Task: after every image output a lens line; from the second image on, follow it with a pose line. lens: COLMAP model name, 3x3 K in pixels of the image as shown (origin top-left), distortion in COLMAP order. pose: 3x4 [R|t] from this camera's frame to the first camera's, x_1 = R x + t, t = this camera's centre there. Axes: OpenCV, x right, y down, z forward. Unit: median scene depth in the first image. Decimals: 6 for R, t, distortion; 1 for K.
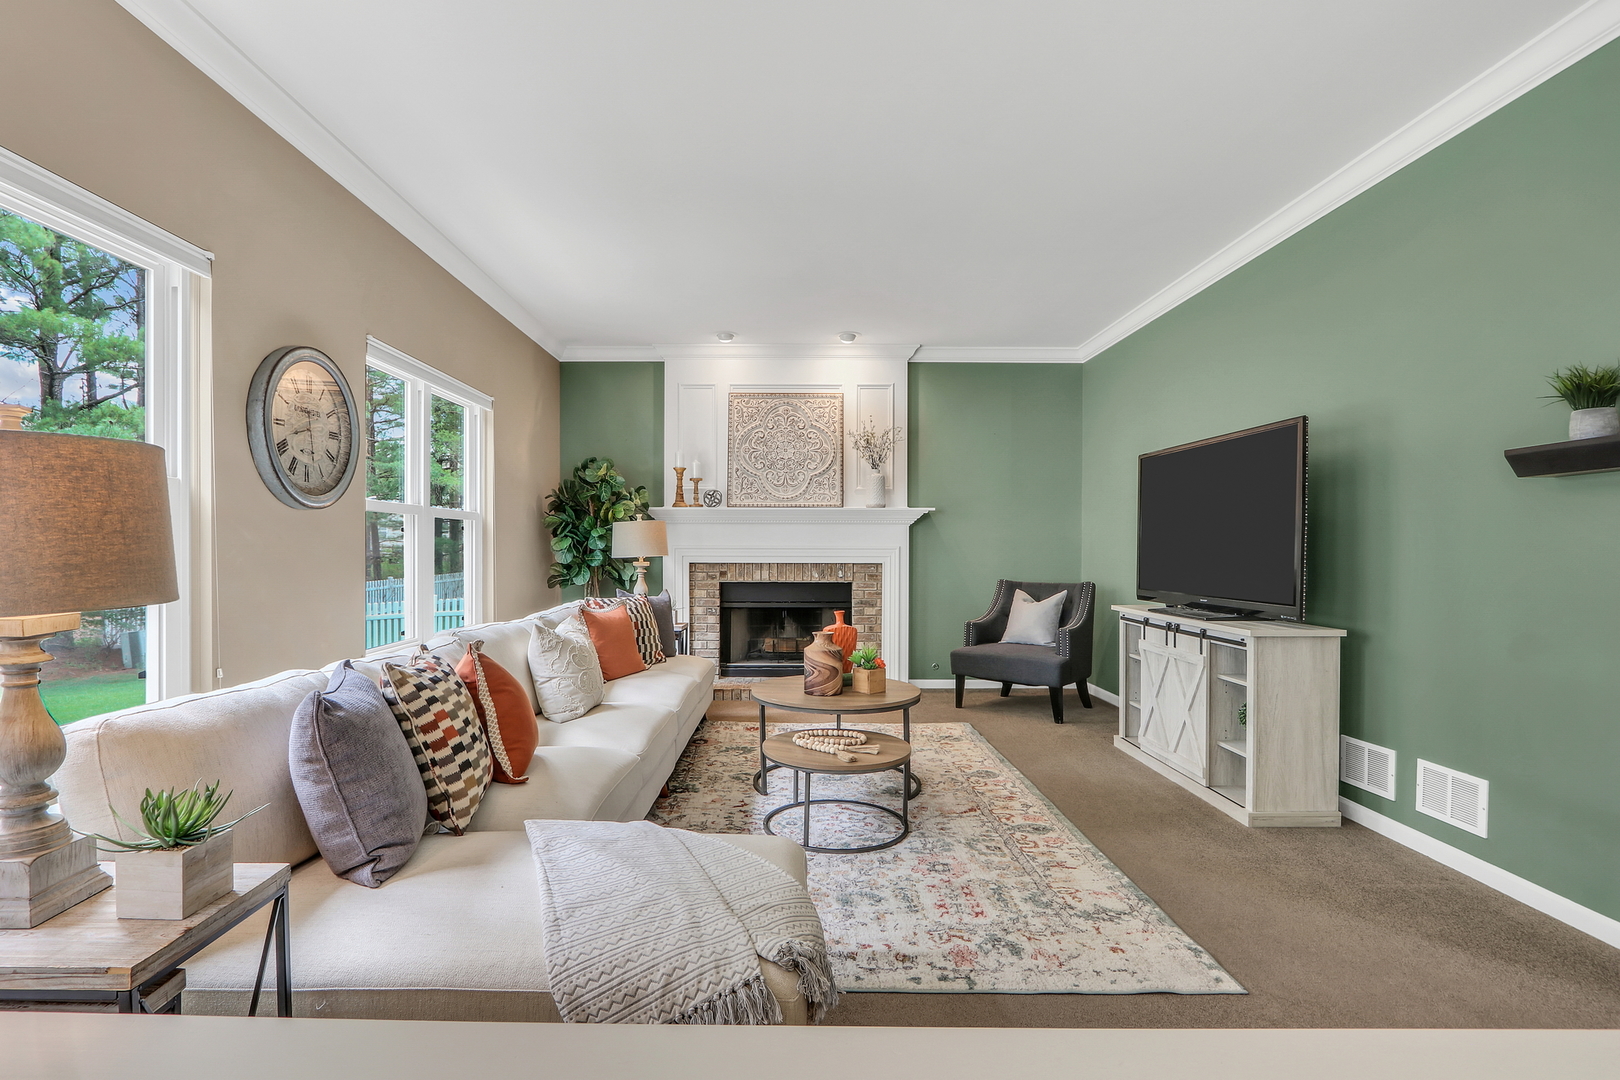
lens RADIAL K [[781.6, 0, 779.3], [0, 781.6, 552.3], [0, 0, 1]] dist [-0.014106, 0.000659]
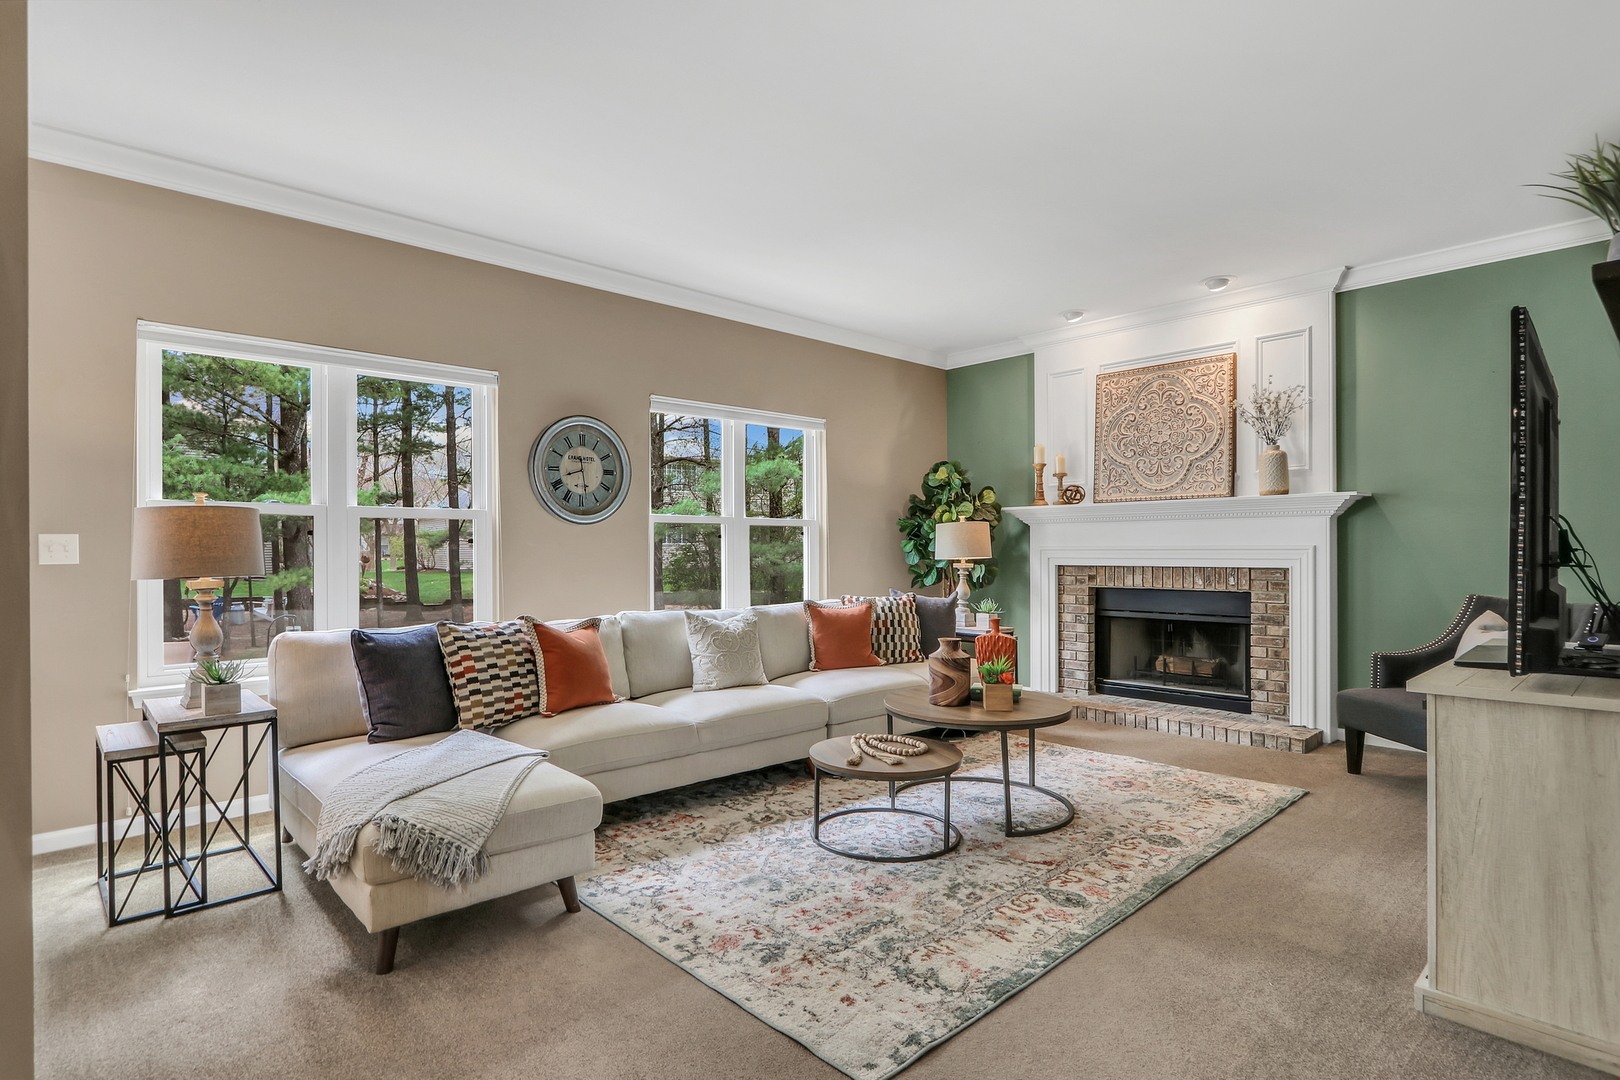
lens RADIAL K [[814.6, 0, 786.7], [0, 814.6, 551.1], [0, 0, 1]] dist [-0.017489, 0.001095]
pose [[0.679703, -0.003784, -0.733478, 0.383833], [0.000799, 0.999990, -0.004418, 0.000594], [0.733487, 0.002417, 0.679699, 0.114626]]
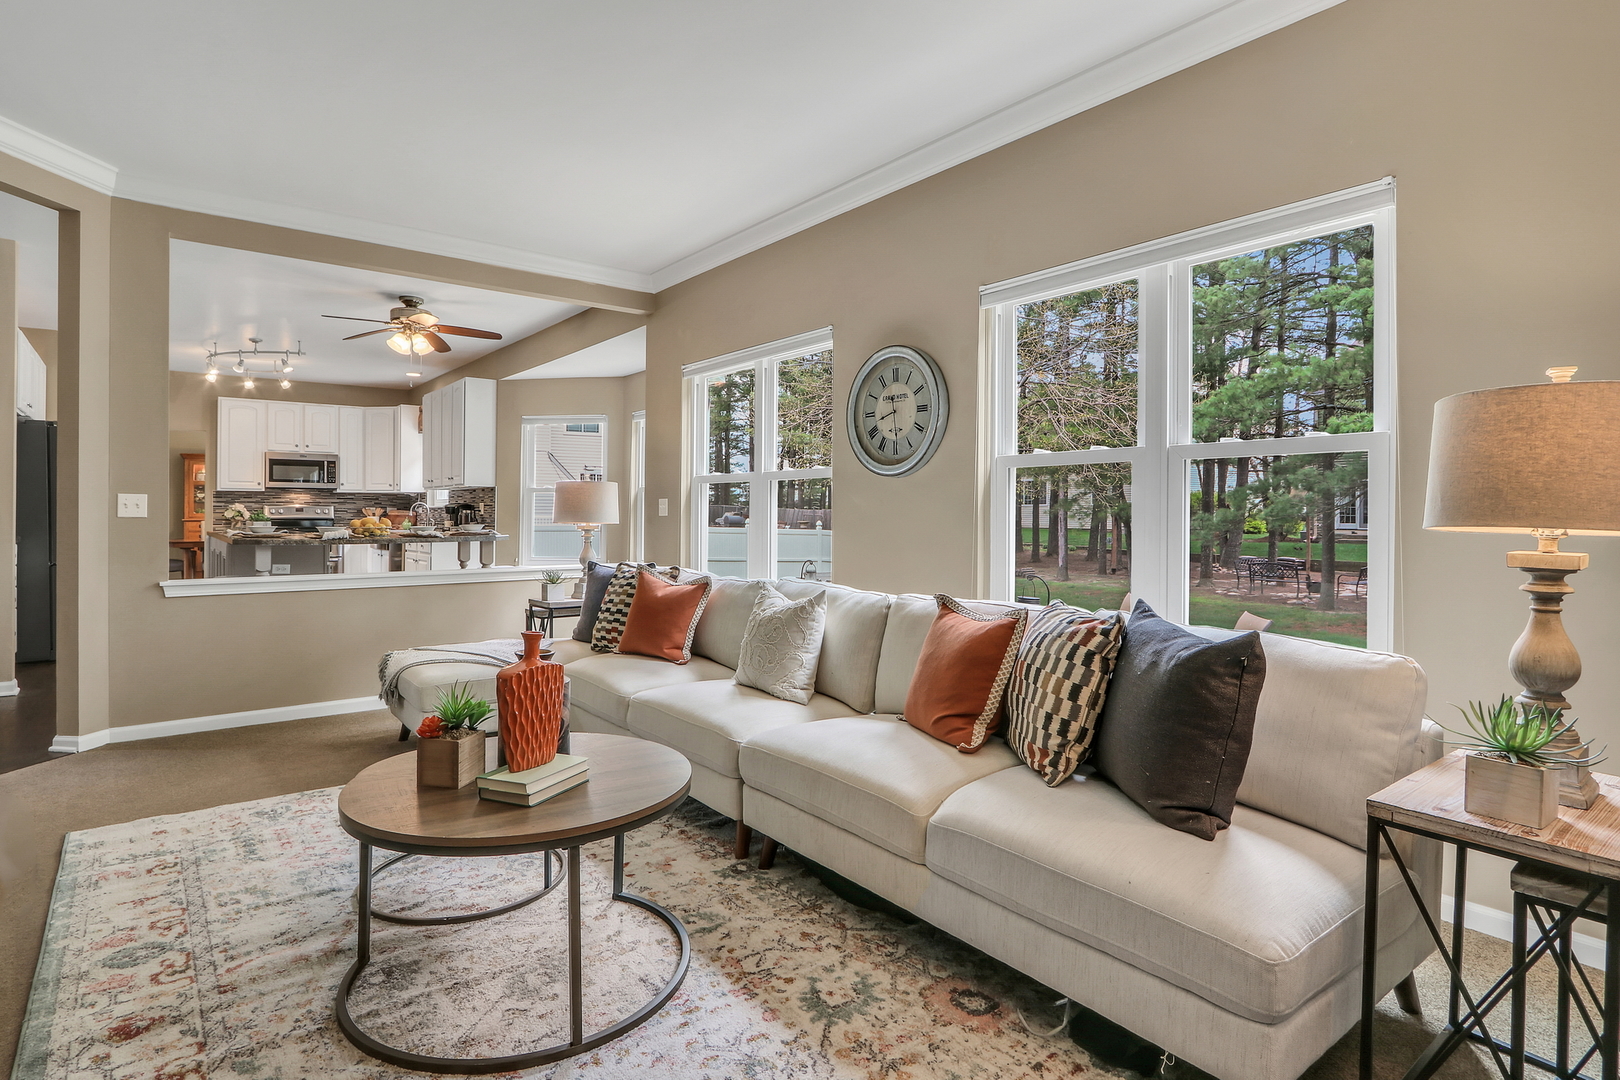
lens RADIAL K [[841.3, 0, 783.8], [0, 841.3, 517.9], [0, 0, 1]] dist [-0.009386, 0.001543]
pose [[-0.786474, -0.004251, -0.617609, 0.169793], [-0.010564, 0.999923, 0.006571, 0.001085], [0.617533, 0.011693, -0.786458, 0.947635]]
